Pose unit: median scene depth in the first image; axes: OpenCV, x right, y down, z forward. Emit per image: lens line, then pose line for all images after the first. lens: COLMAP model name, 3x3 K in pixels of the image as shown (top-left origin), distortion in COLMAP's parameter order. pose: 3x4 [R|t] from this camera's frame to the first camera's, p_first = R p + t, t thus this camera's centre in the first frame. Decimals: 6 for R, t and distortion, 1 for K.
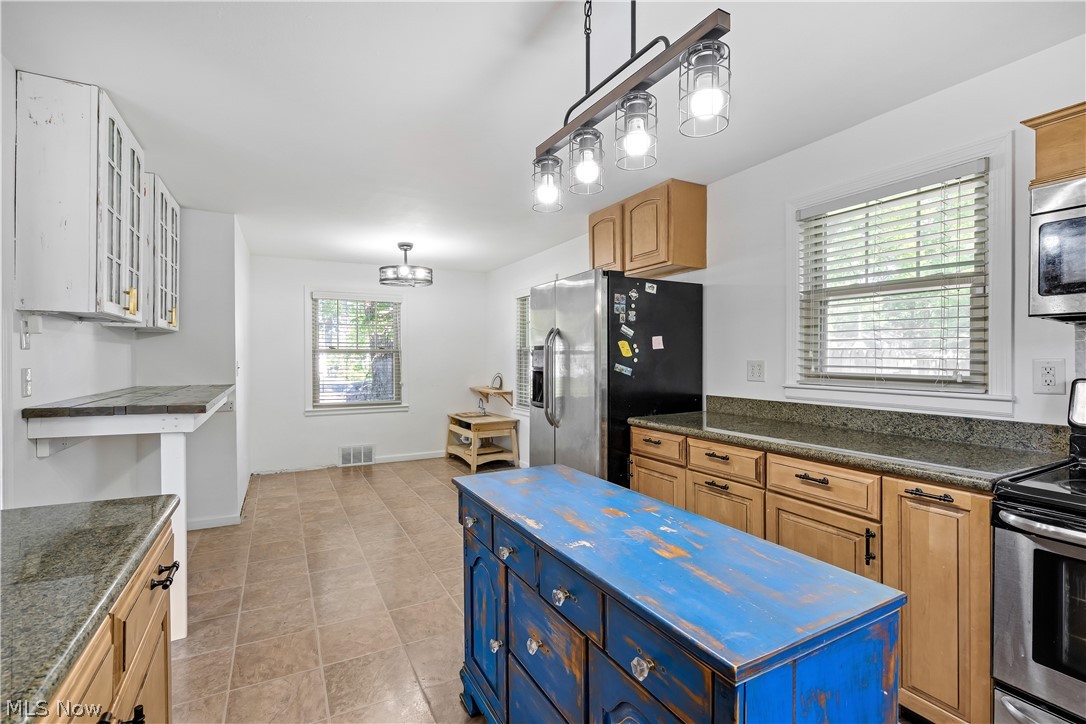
lens RADIAL K [[491.7, 0, 543.0], [0, 491.7, 362.0], [0, 0, 1]] dist [-0.001235, 0.000123]
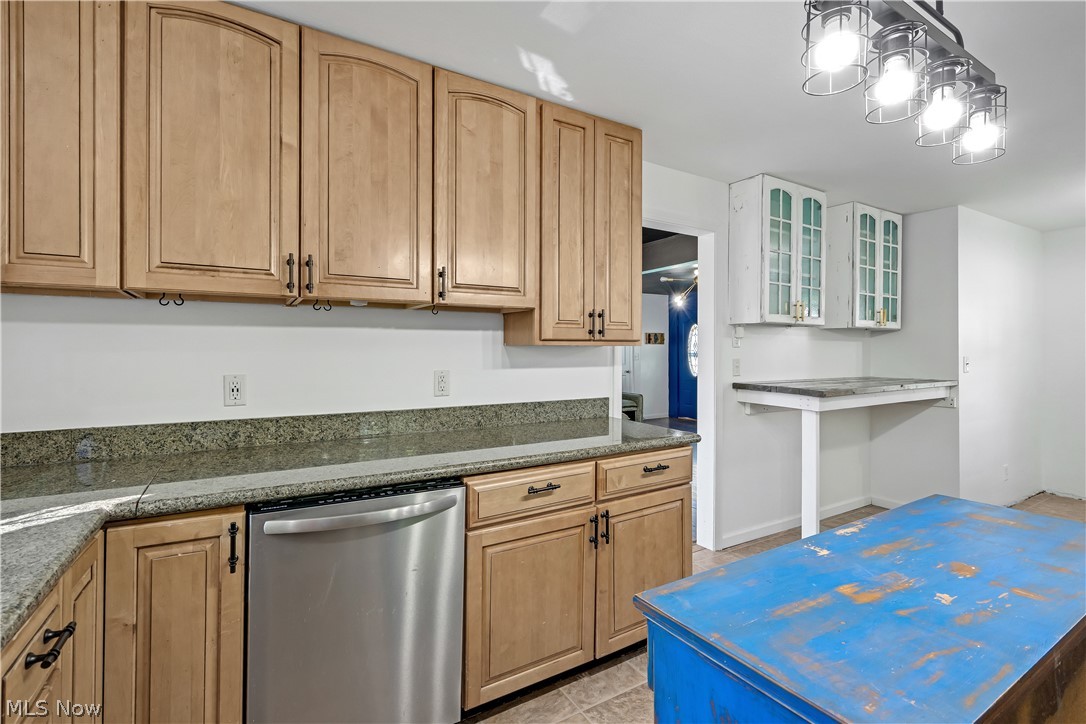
lens RADIAL K [[498.0, 0, 532.7], [0, 498.0, 349.8], [0, 0, 1]] dist [-0.000166, 0.000124]
pose [[0.039867, -0.001973, -0.999203, 0.217423], [-0.012348, 0.999921, -0.002467, -0.001674], [0.999129, 0.012437, 0.039839, 0.086638]]
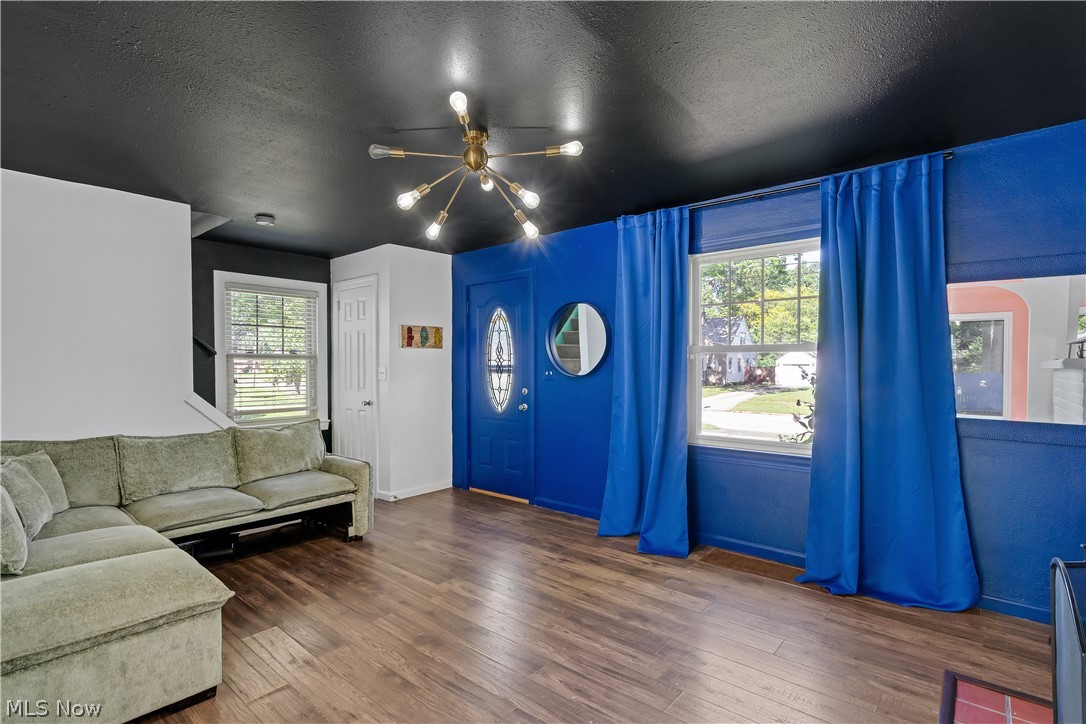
lens RADIAL K [[517.1, 0, 547.8], [0, 517.1, 369.0], [0, 0, 1]] dist [-0.030512, 0.000124]
pose [[0.367064, 0.010908, -0.930132, -0.581891], [-0.008863, 0.999927, 0.008229, -0.004777], [0.930153, 0.005224, 0.367134, 0.445225]]
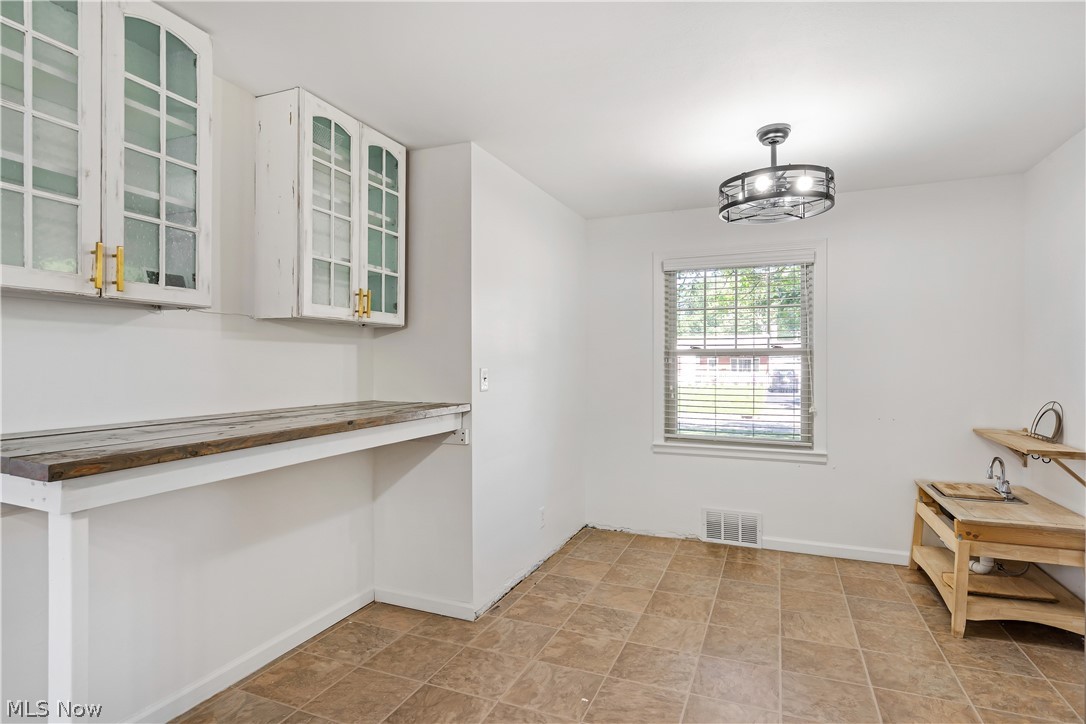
lens RADIAL K [[571.5, 0, 549.5], [0, 571.5, 366.4], [0, 0, 1]] dist [0.002979, 0.000544]
pose [[0.635831, 0.006688, -0.771800, 0.014532], [-0.009087, 0.999958, 0.001179, -0.004057], [0.771775, 0.006263, 0.635865, 0.411872]]
